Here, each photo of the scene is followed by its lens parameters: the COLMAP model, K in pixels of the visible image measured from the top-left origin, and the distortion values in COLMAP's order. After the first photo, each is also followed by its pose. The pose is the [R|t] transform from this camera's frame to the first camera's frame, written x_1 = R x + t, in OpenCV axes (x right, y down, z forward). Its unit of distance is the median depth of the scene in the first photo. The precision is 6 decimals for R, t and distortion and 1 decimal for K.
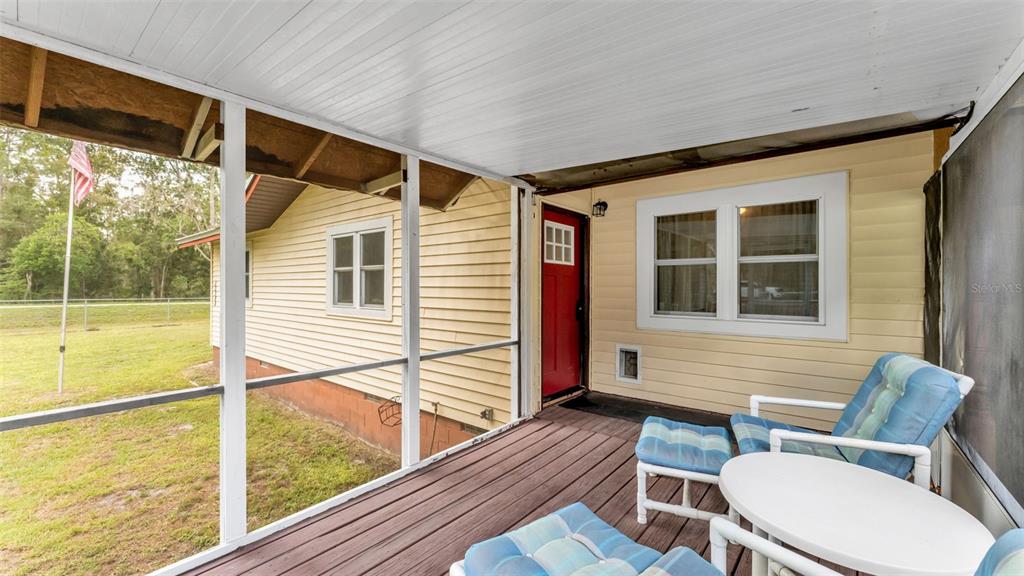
lens RADIAL K [[406.9, 0, 513.6], [0, 406.9, 285.1], [0, 0, 1]] dist [-0.001389, 0.000055]
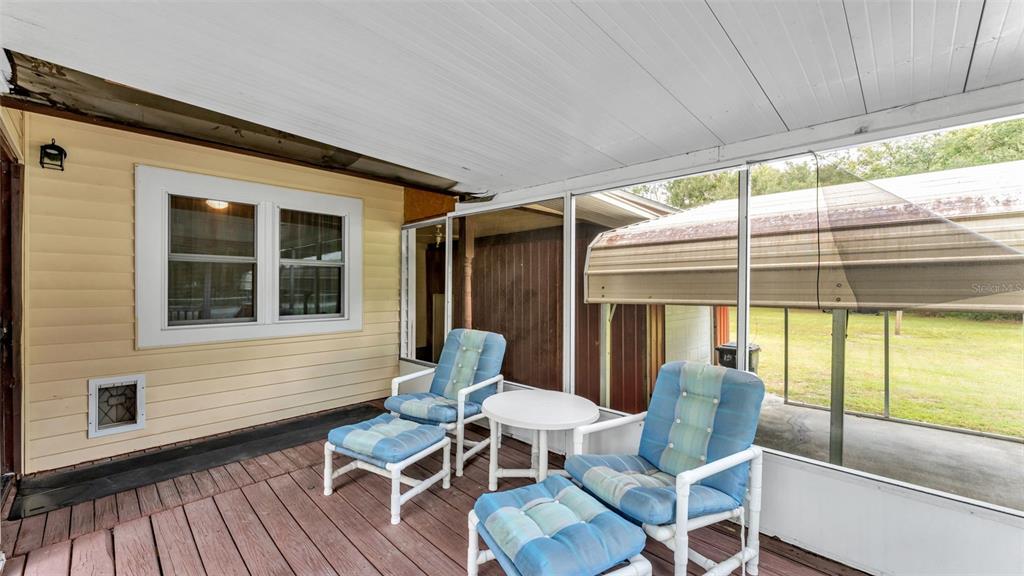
lens RADIAL K [[406.9, 0, 513.3], [0, 406.9, 289.3], [0, 0, 1]] dist [-0.001389, 0.000055]
pose [[0.091885, -0.005820, 0.995753, -0.361819], [-0.002739, 0.999978, 0.006097, -0.002377], [-0.995766, -0.003288, 0.091867, 0.337405]]
